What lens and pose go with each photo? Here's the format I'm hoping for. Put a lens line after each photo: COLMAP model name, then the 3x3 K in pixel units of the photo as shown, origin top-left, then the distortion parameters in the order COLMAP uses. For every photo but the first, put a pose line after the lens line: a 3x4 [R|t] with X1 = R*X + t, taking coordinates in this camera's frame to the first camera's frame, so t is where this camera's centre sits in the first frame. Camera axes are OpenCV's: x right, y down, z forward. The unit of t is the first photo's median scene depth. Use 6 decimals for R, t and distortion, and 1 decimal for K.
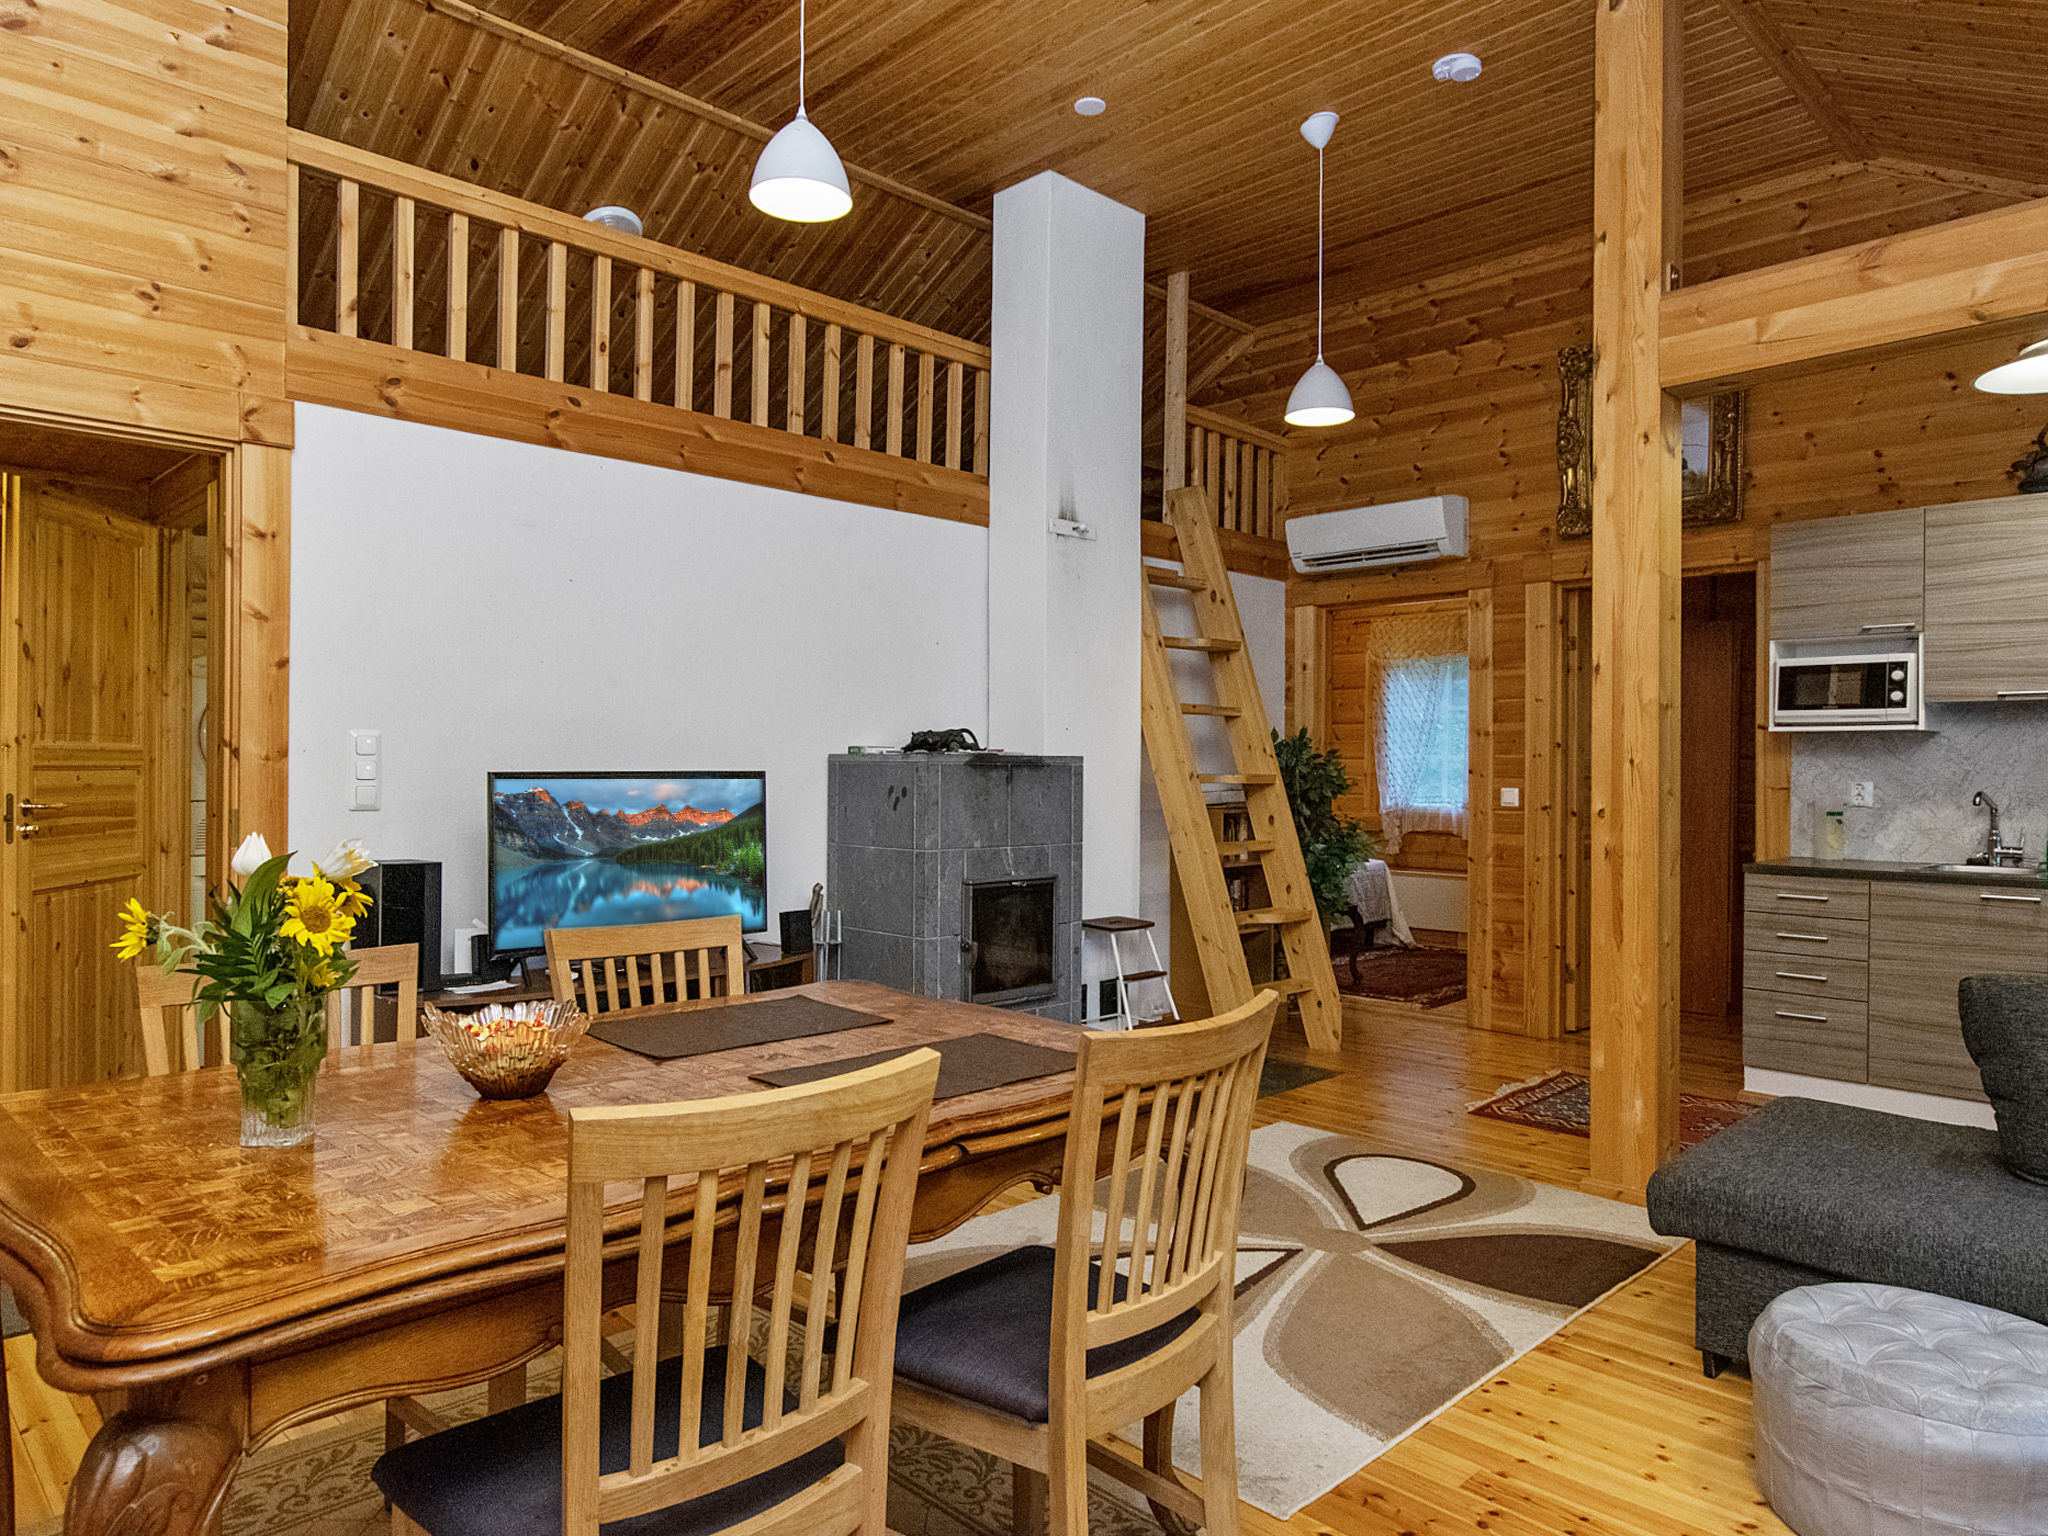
lens RADIAL K [[1277.4, 0, 1025.7], [0, 1277.4, 770.7], [0, 0, 1]] dist [-0.032201, -0.002136]
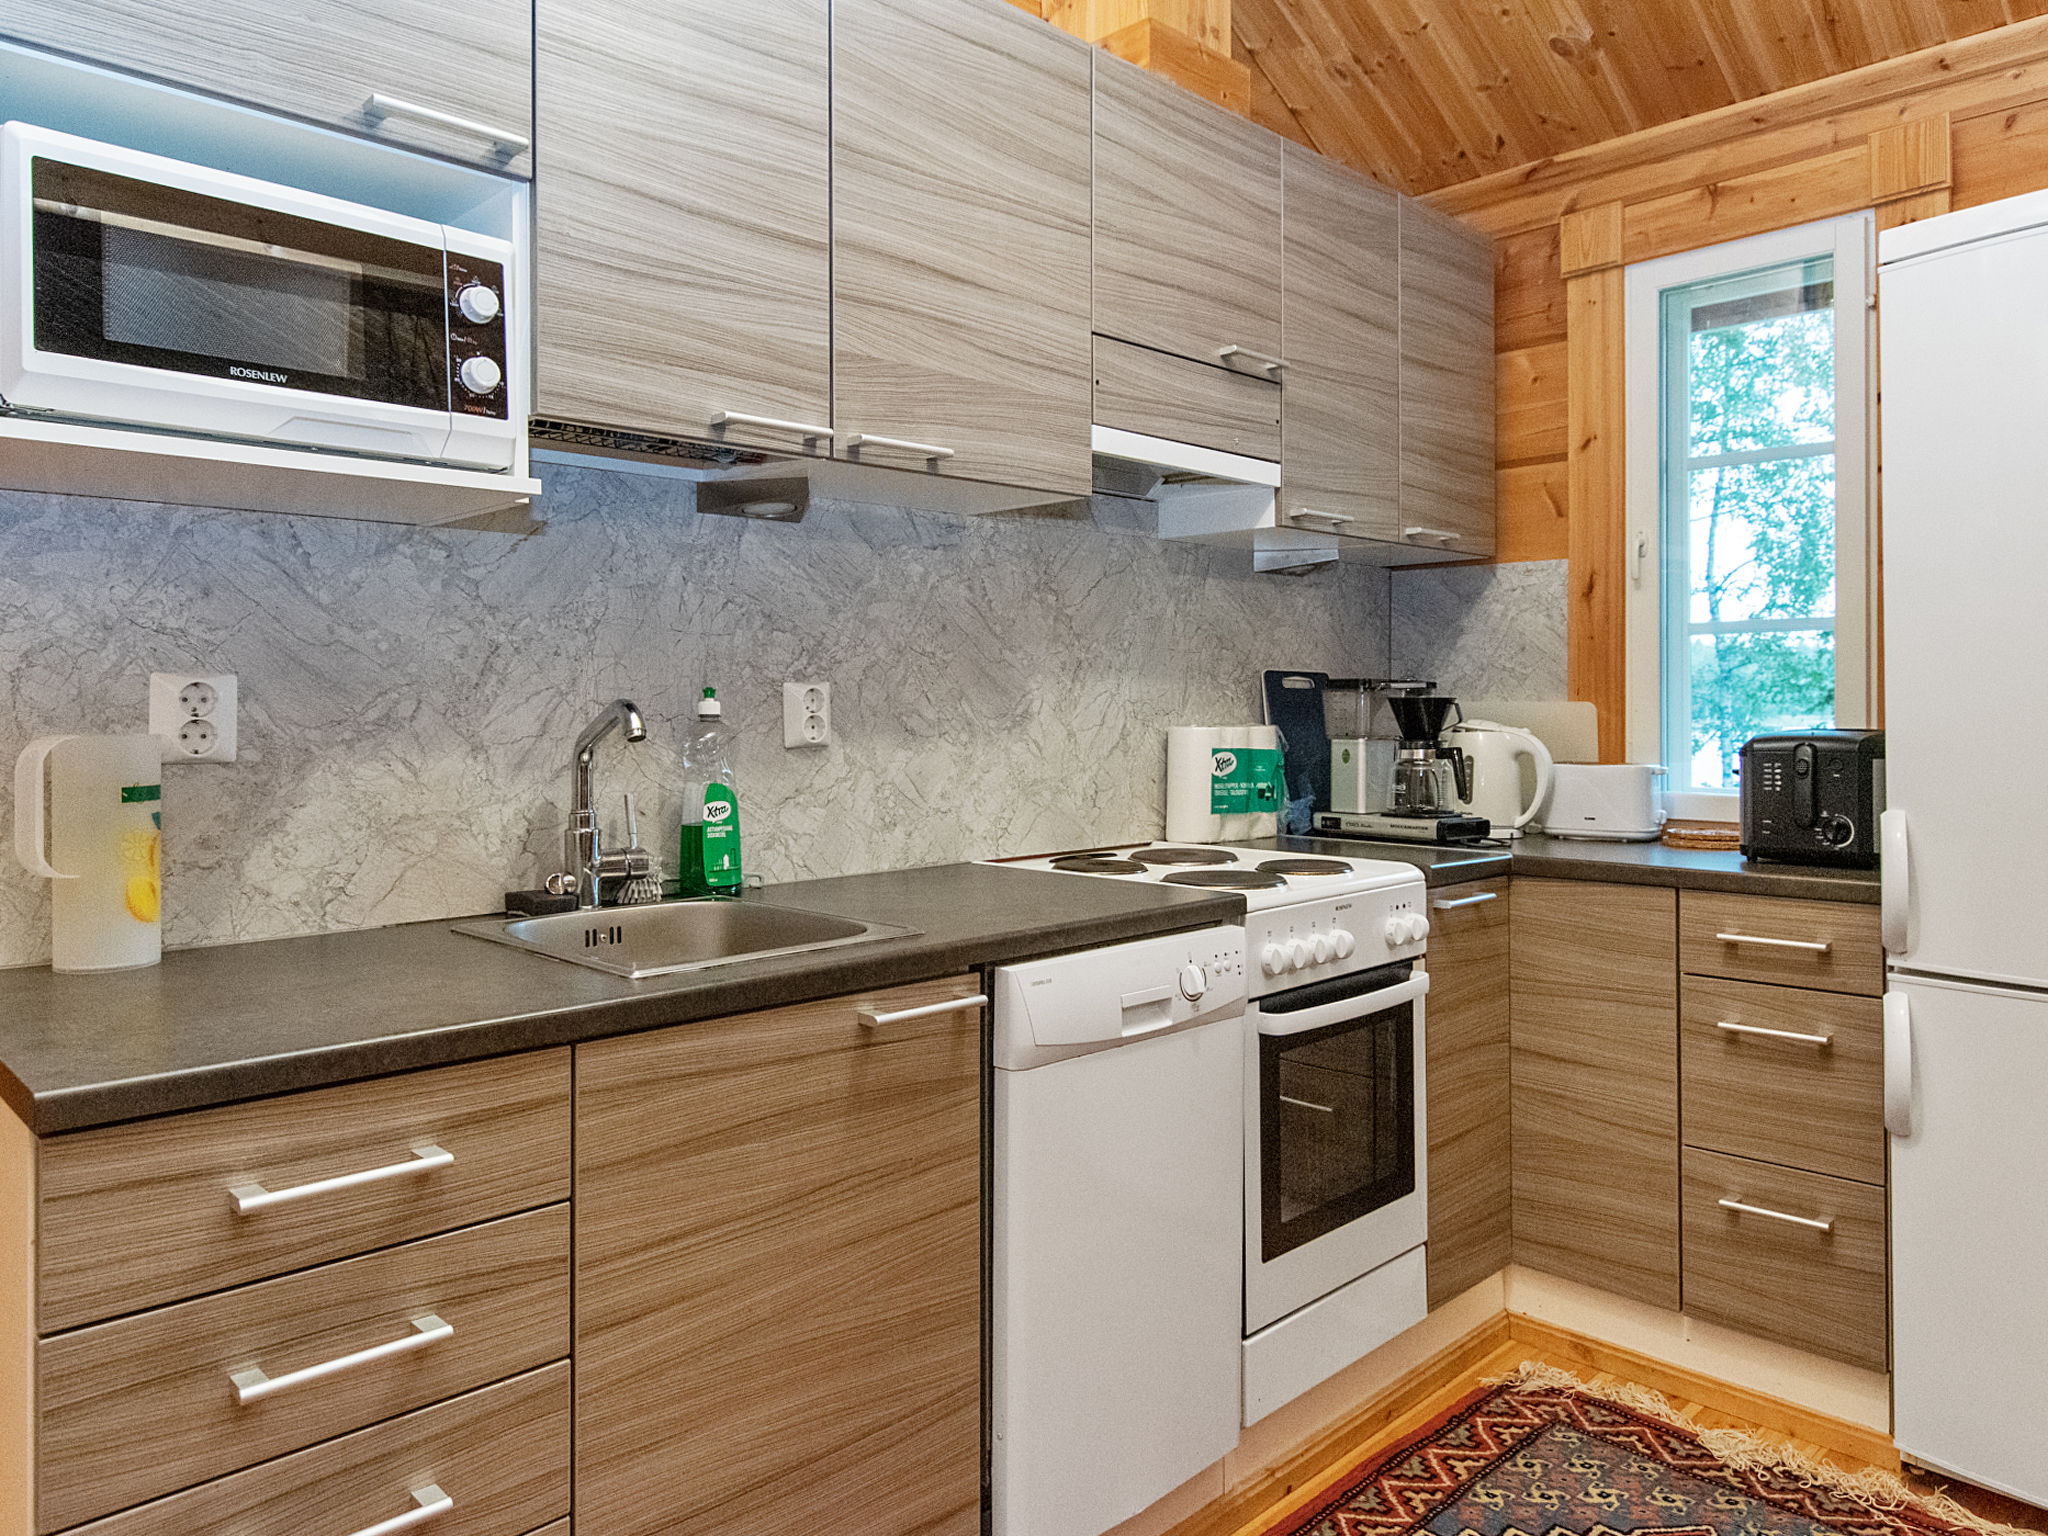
lens RADIAL K [[1449.5, 0, 1048.8], [0, 1449.5, 705.8], [0, 0, 1]] dist [0.004211, 0.002276]
pose [[-0.010647, -0.012341, 0.999867, 0.360683], [0.000790, 0.999923, 0.012350, 0.012993], [-0.999943, 0.000921, -0.010637, 0.881791]]
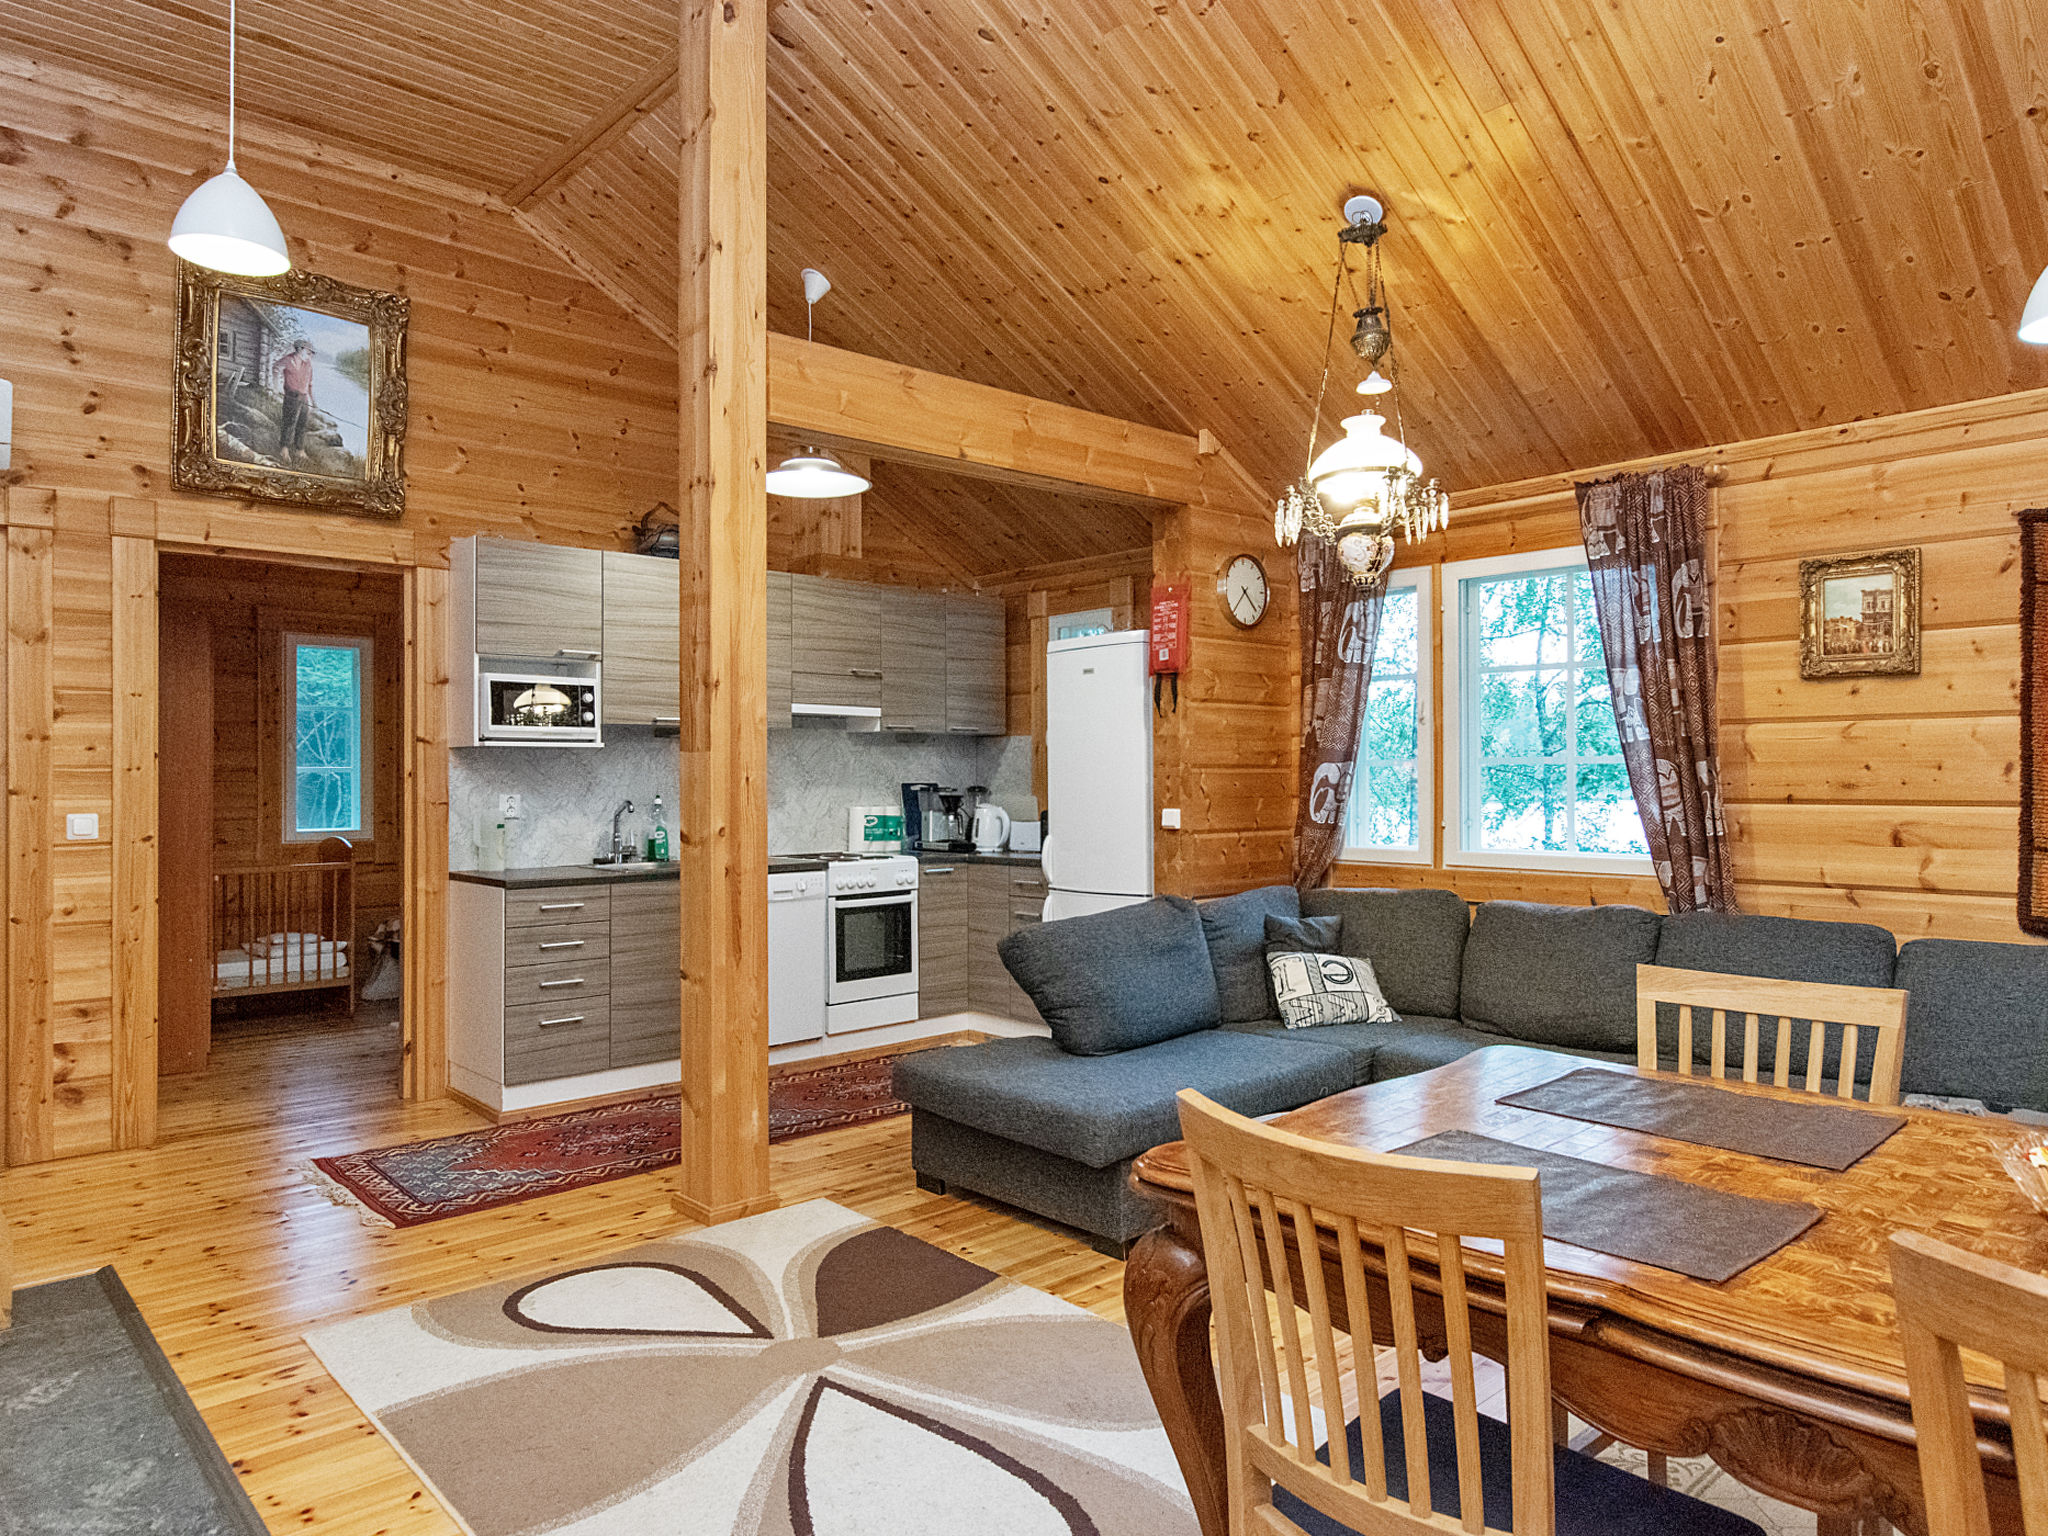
lens RADIAL K [[1277.4, 0, 1018.1], [0, 1277.4, 767.1], [0, 0, 1]] dist [-0.032201, -0.002136]
pose [[0.025088, -0.000230, 0.999685, -0.424933], [0.004211, 0.999991, 0.000125, -0.013381], [-0.999676, 0.004207, 0.025089, 0.598612]]
